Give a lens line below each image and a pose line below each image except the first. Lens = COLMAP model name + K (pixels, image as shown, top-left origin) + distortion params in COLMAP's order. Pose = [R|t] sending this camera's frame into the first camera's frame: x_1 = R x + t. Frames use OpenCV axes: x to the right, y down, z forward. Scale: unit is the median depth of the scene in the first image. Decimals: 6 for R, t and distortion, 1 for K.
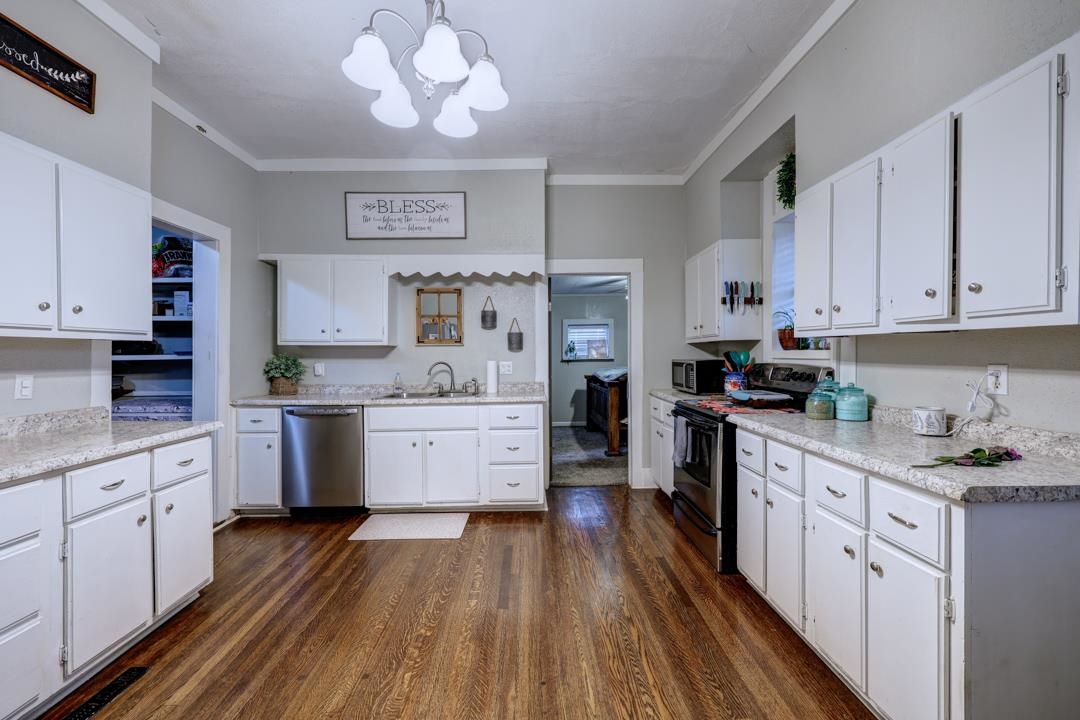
lens RADIAL K [[439.9, 0, 540.6], [0, 439.9, 356.8], [0, 0, 1]] dist [0.001161, 0.000465]
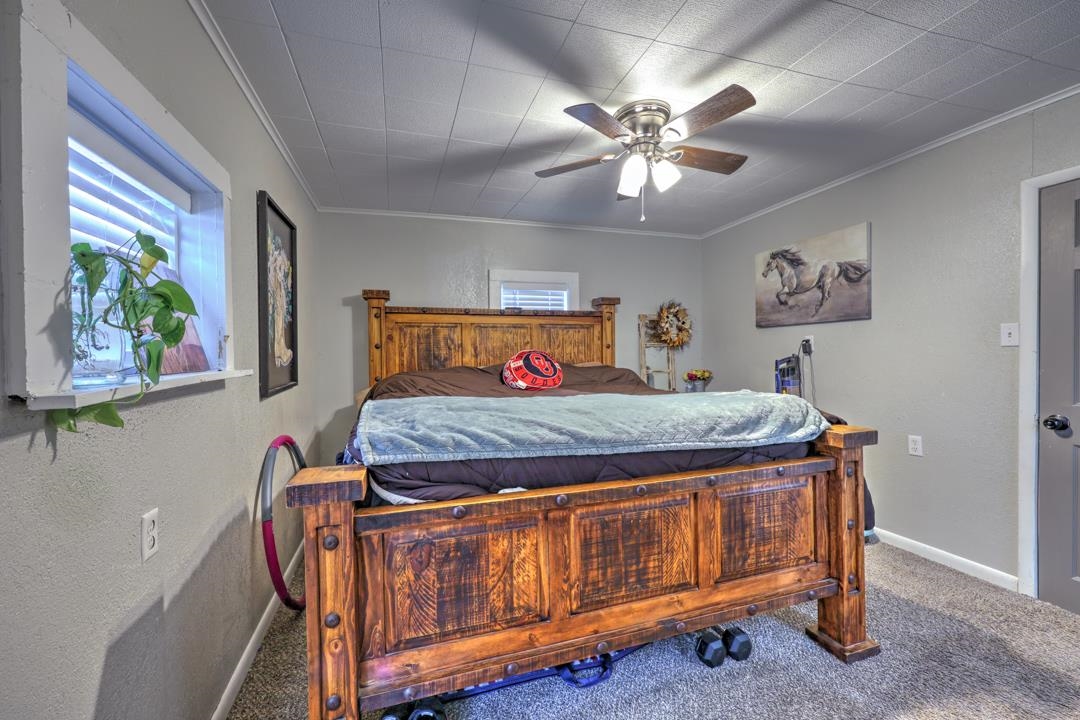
lens RADIAL K [[439.9, 0, 540.5], [0, 439.9, 359.0], [0, 0, 1]] dist [0.001161, 0.000465]
pose [[-0.286180, -0.000892, 0.958175, -0.158975], [0.017432, 0.999829, 0.006138, -0.004365], [-0.958017, 0.018460, -0.286116, 2.150896]]
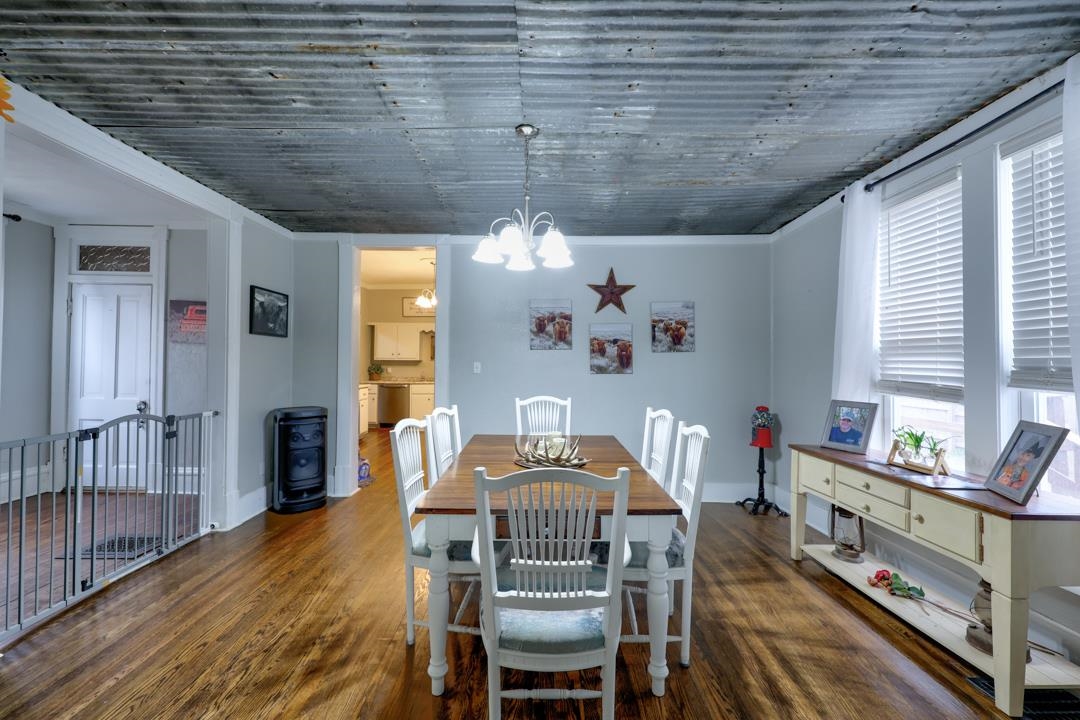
lens RADIAL K [[439.9, 0, 537.2], [0, 439.9, 357.4], [0, 0, 1]] dist [0.001161, 0.000465]
pose [[0.999924, 0.009806, -0.007431, 0.368333], [-0.010016, 0.999536, -0.028763, 0.024425], [0.007146, 0.028835, 0.999559, -1.621788]]
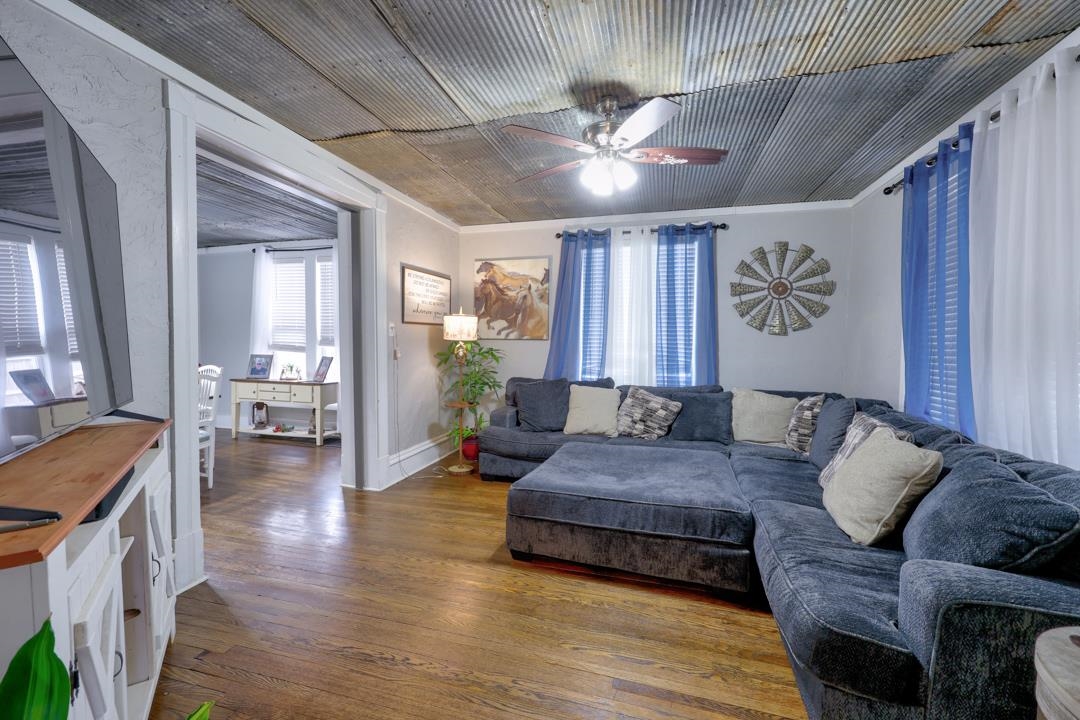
lens RADIAL K [[439.9, 0, 549.0], [0, 439.9, 361.8], [0, 0, 1]] dist [0.001161, 0.000465]
pose [[0.273349, -0.039200, 0.961116, -0.367669], [-0.003118, 0.999128, 0.041637, 0.030322], [-0.961910, -0.014378, 0.272989, -2.314958]]
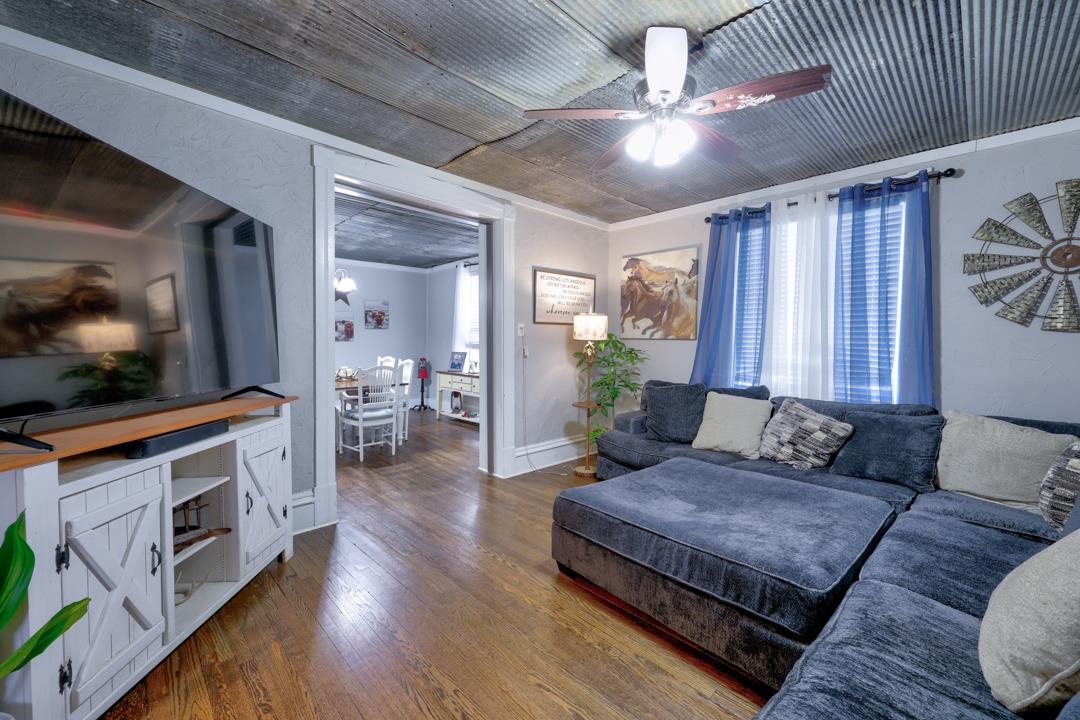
lens RADIAL K [[439.9, 0, 540.9], [0, 439.9, 361.4], [0, 0, 1]] dist [0.001161, 0.000465]
pose [[0.723293, -0.022393, 0.690178, -0.182107], [-0.008736, 0.999097, 0.041572, 0.032335], [-0.690486, -0.036099, 0.722445, -2.529859]]
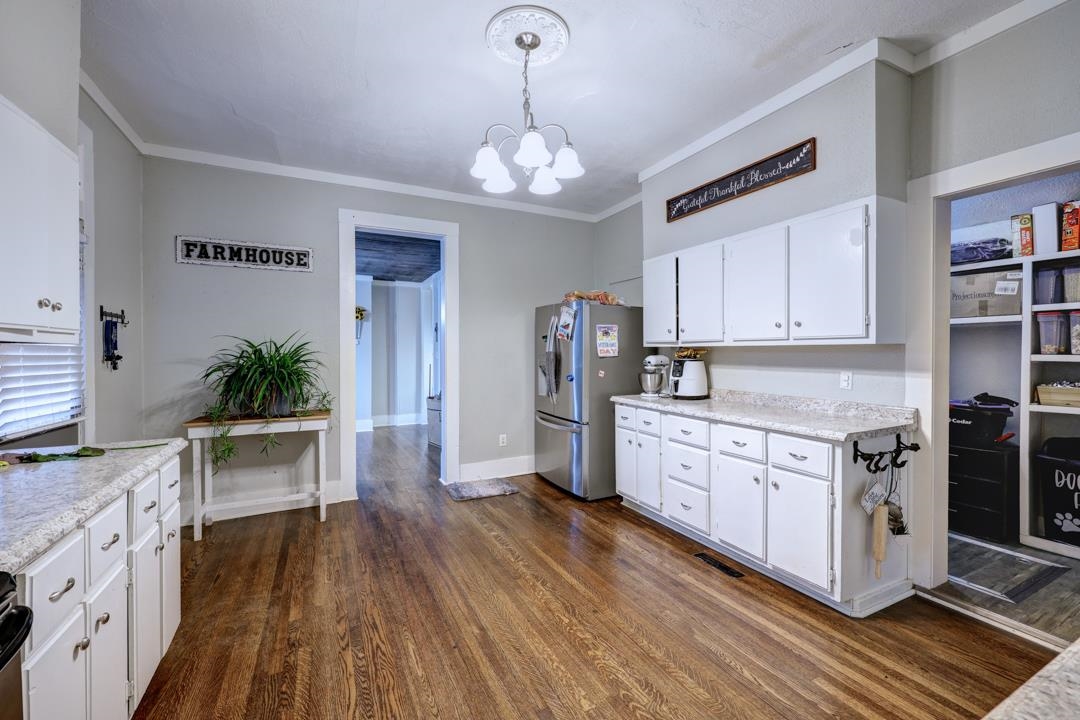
lens RADIAL K [[439.9, 0, 548.9], [0, 439.9, 352.8], [0, 0, 1]] dist [0.001161, 0.000465]
pose [[-0.898453, 0.007624, -0.439004, 0.150739], [0.002341, 0.999918, 0.012574, -0.021821], [0.439064, 0.010270, -0.898397, 1.128654]]
